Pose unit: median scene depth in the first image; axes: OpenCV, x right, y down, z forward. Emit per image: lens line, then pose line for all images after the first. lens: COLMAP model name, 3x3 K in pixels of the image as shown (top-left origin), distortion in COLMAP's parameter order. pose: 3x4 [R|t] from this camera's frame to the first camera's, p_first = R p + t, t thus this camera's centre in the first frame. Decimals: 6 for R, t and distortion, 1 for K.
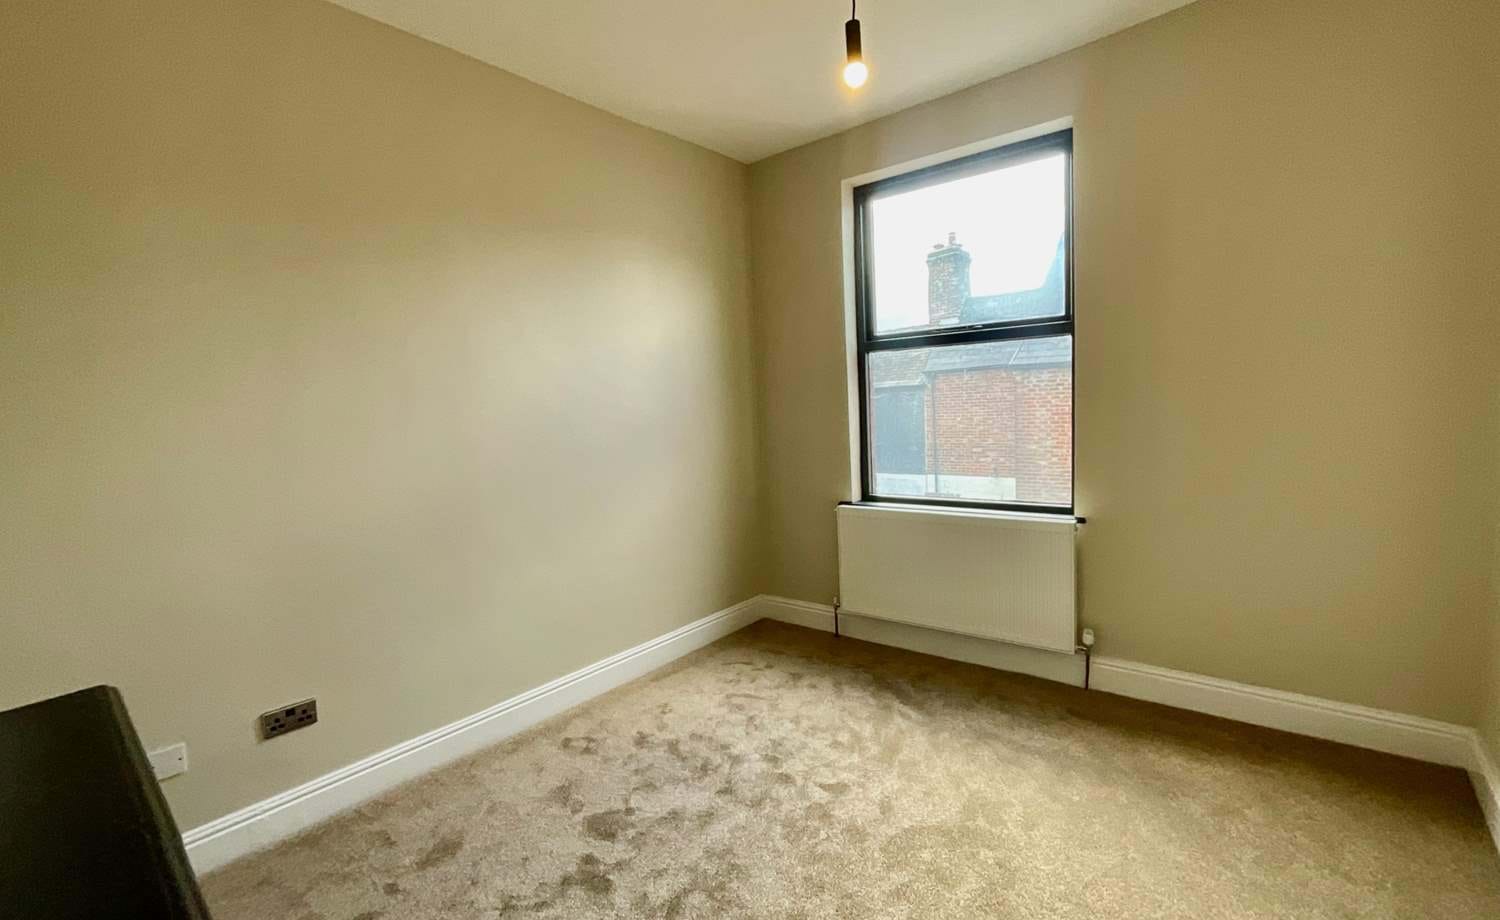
lens RADIAL K [[639.2, 0, 749.0], [0, 639.2, 468.5], [0, 0, 1]] dist [0.000768, 0.001073]
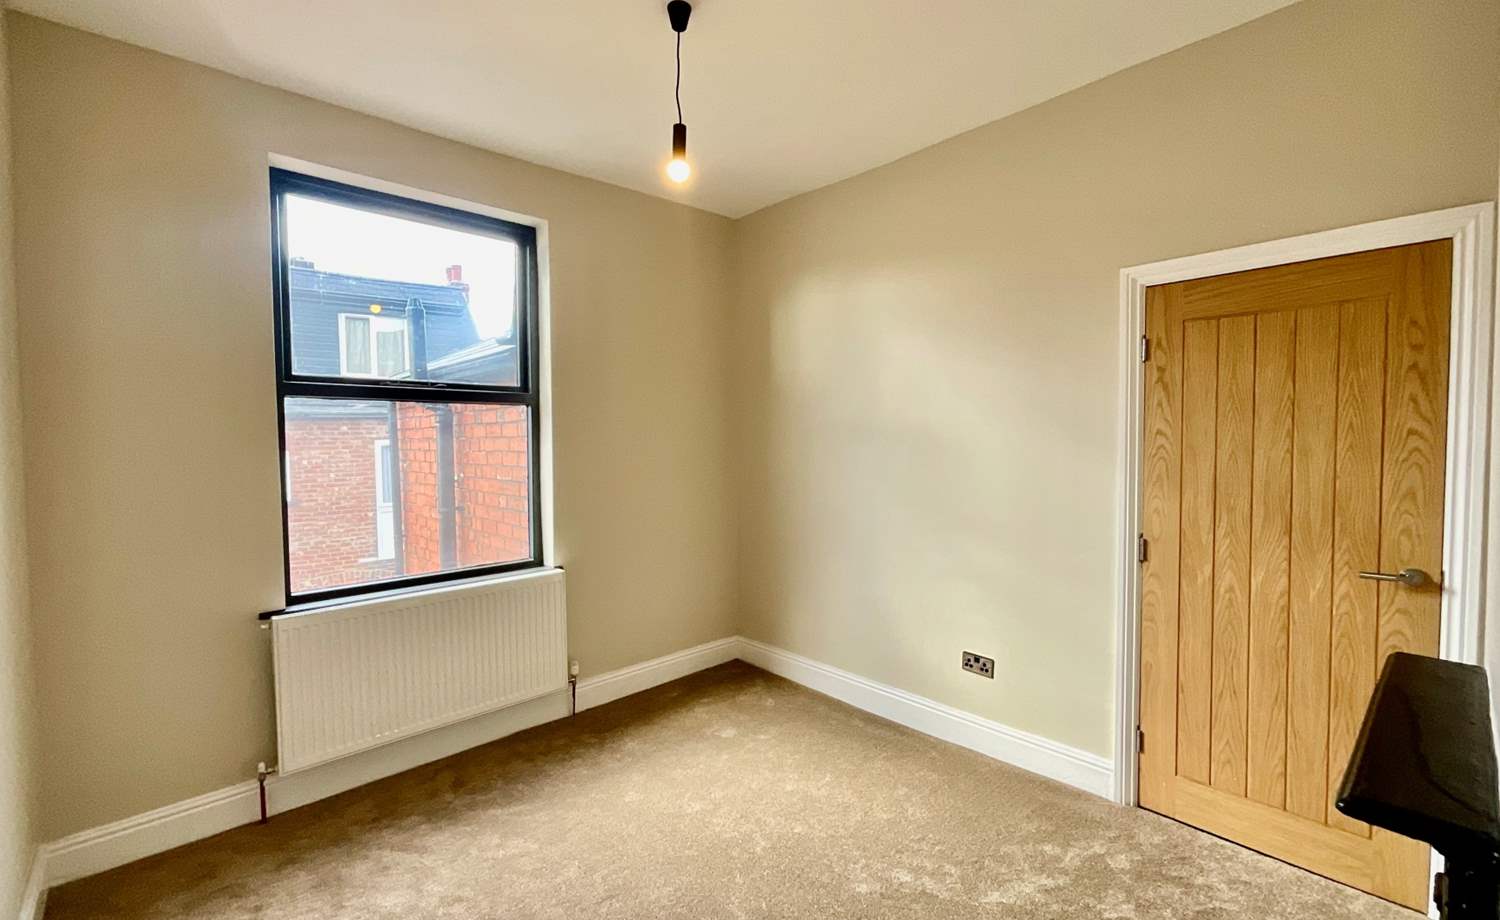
lens RADIAL K [[671.0, 0, 754.2], [0, 671.0, 465.9], [0, 0, 1]] dist [-0.000089, -0.000494]
pose [[0.106439, 0.006132, 0.994300, -0.534562], [0.109869, 0.993785, -0.017890, -0.034030], [-0.988230, 0.111147, 0.105104, 0.432438]]
